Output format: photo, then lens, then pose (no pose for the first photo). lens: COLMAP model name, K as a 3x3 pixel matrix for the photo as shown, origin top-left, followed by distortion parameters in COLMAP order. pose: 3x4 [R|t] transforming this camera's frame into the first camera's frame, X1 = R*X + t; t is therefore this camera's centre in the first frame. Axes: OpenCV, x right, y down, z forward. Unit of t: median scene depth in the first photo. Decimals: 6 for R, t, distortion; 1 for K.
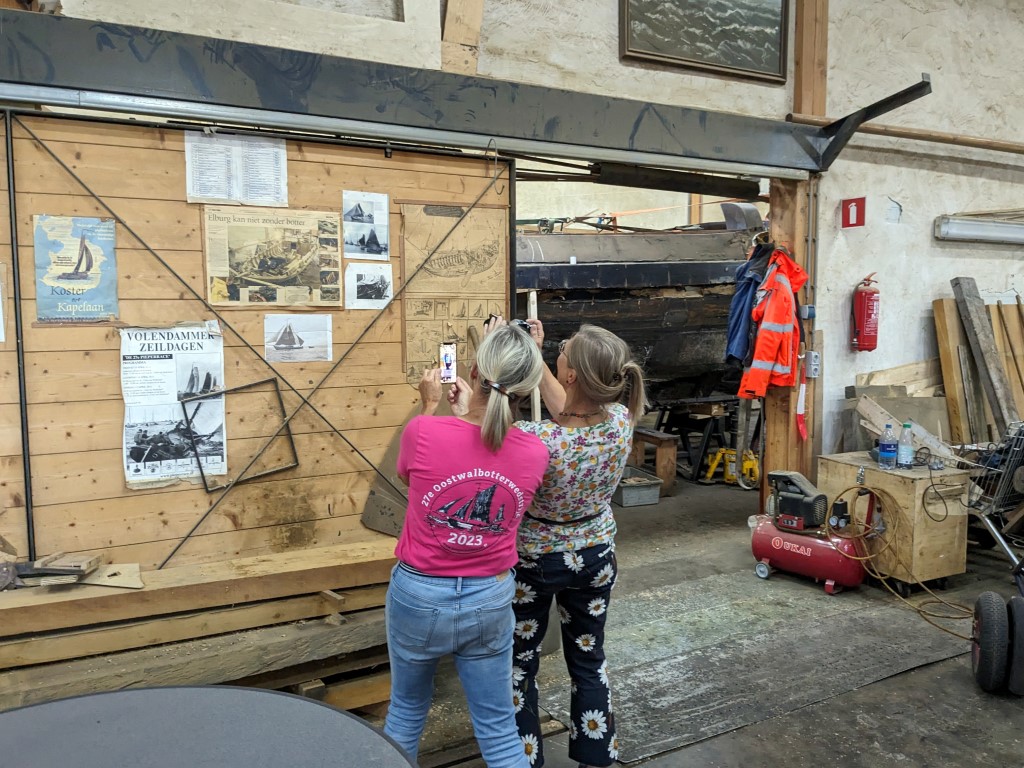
lens RADIAL K [[776.3, 0, 519.6], [0, 776.3, 389.5], [0, 0, 1]] dist [0.019774, -0.047616]
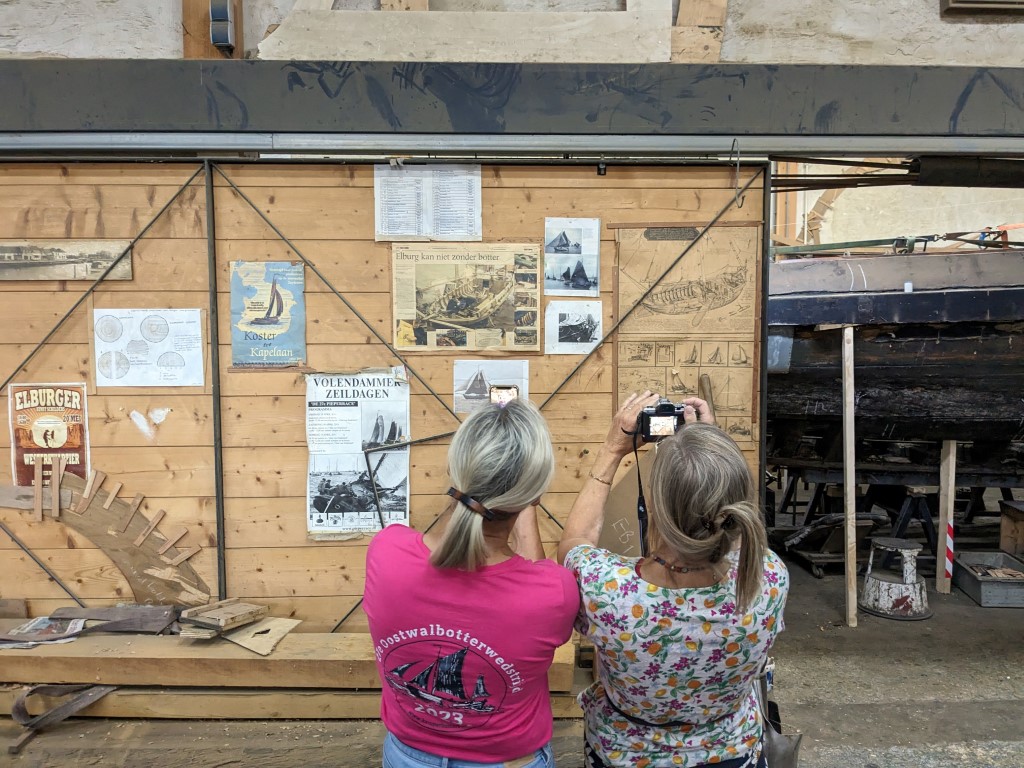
lens RADIAL K [[776.3, 0, 524.5], [0, 776.3, 407.8], [0, 0, 1]] dist [0.019774, -0.047616]
pose [[0.892925, 0.039176, -0.448497, 0.154997], [-0.046871, 0.998883, -0.006065, -0.039721], [0.447758, 0.026438, 0.893764, 0.232723]]
